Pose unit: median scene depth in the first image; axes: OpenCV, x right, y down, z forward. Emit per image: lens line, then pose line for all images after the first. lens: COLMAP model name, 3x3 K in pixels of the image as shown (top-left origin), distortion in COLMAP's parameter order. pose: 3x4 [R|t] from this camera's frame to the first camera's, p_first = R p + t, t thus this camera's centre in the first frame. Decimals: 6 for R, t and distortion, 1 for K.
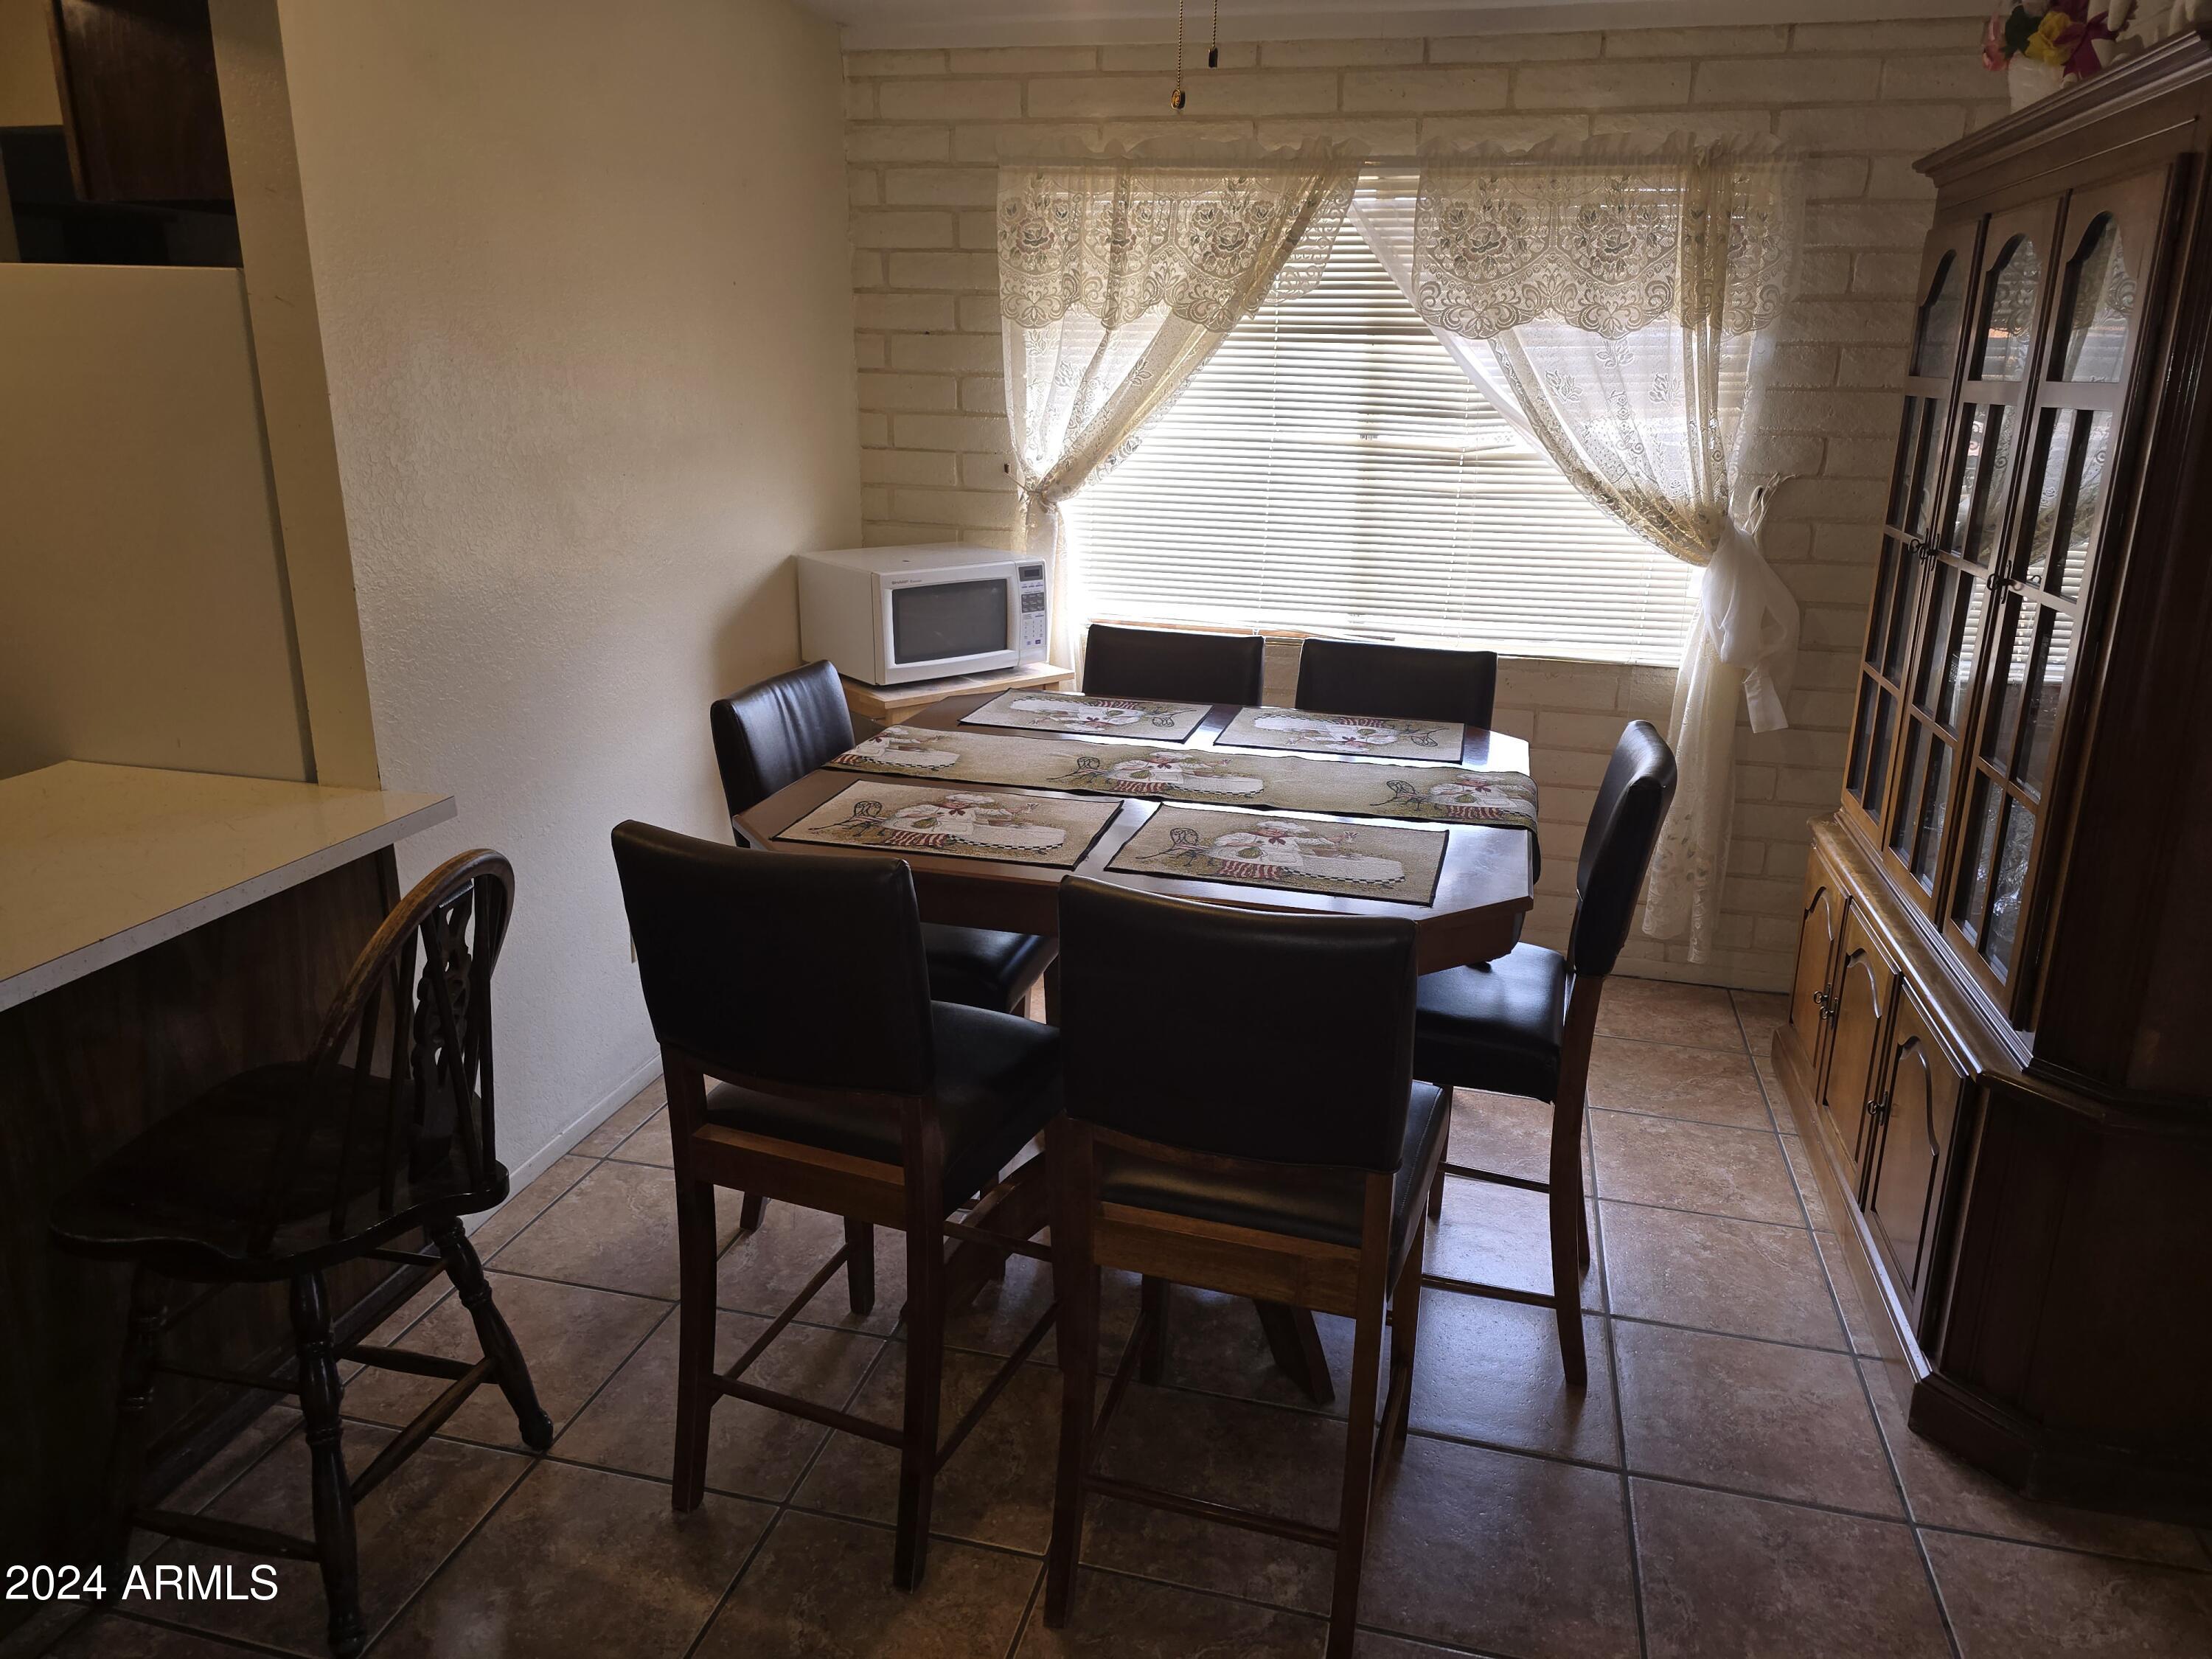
lens RADIAL K [[1508.5, 0, 1144.2], [0, 1508.5, 807.4], [0, 0, 1]] dist [0.069083, -0.062504]
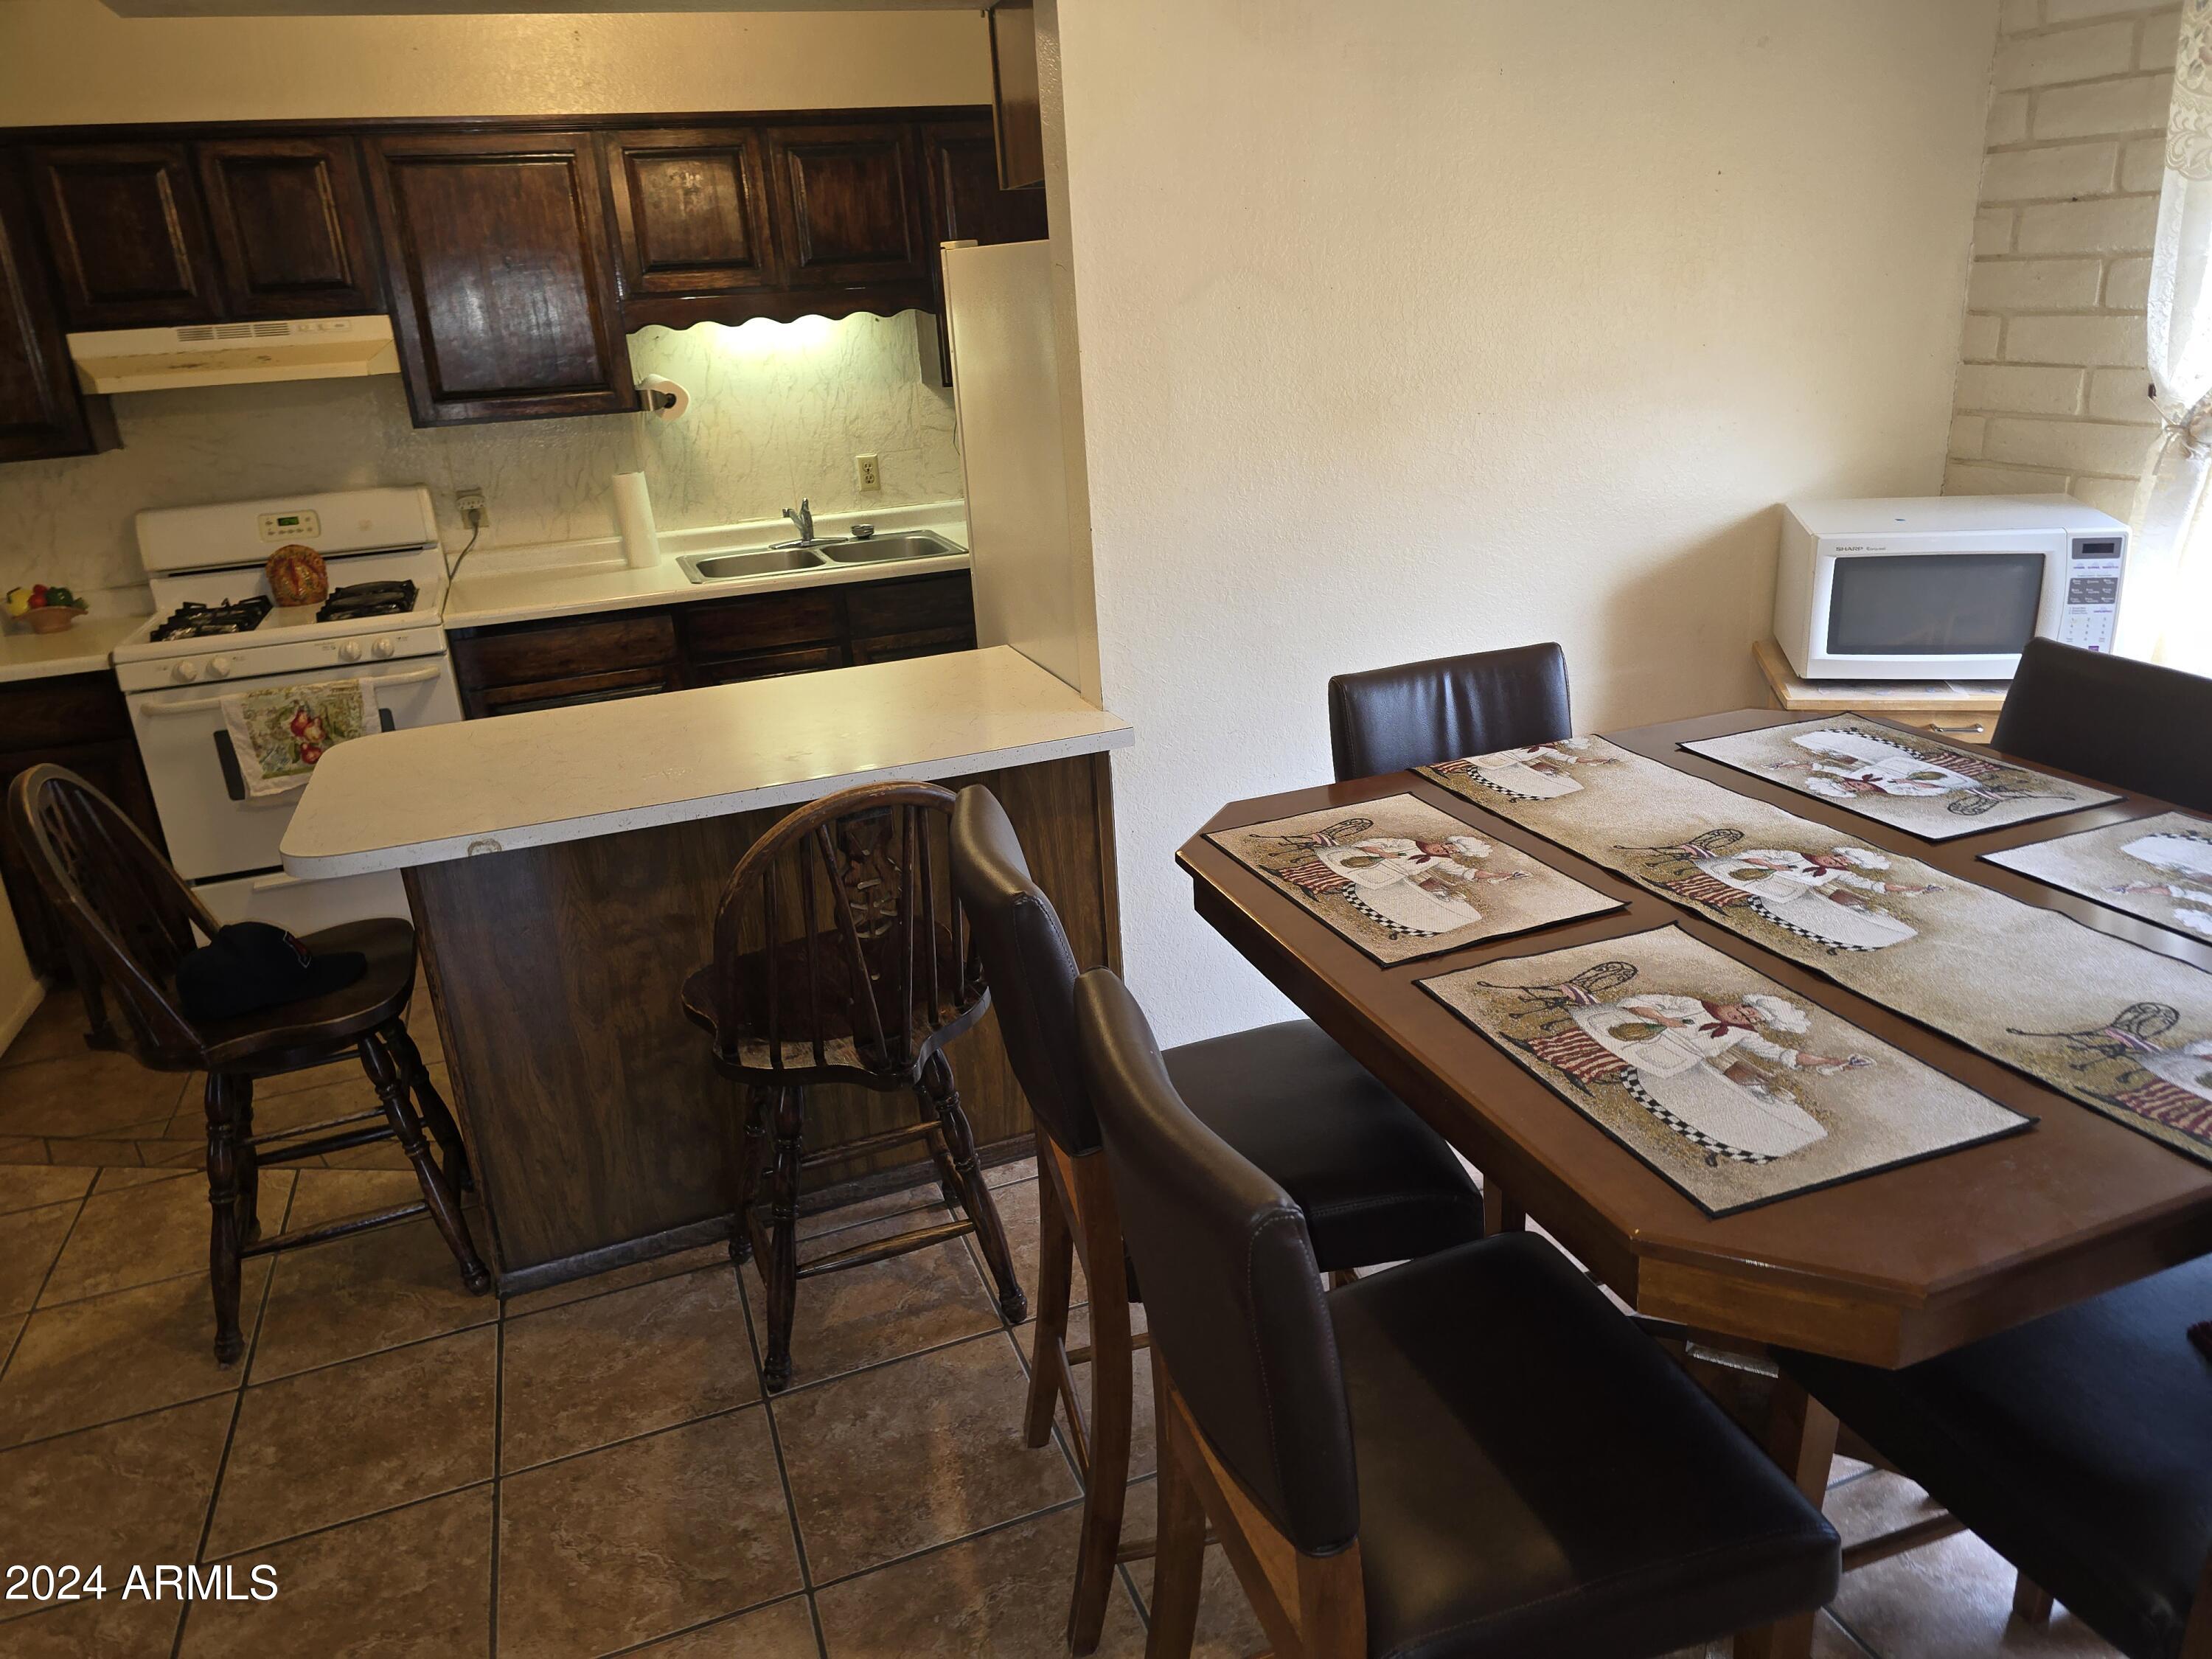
lens RADIAL K [[1481.8, 0, 1103.2], [0, 1481.8, 814.1], [0, 0, 1]] dist [0.058847, -0.065099]
pose [[0.545184, 0.226959, -0.807009, 0.253940], [-0.166361, 0.972800, 0.161198, -0.072649], [0.821643, 0.046372, 0.568113, 0.250933]]
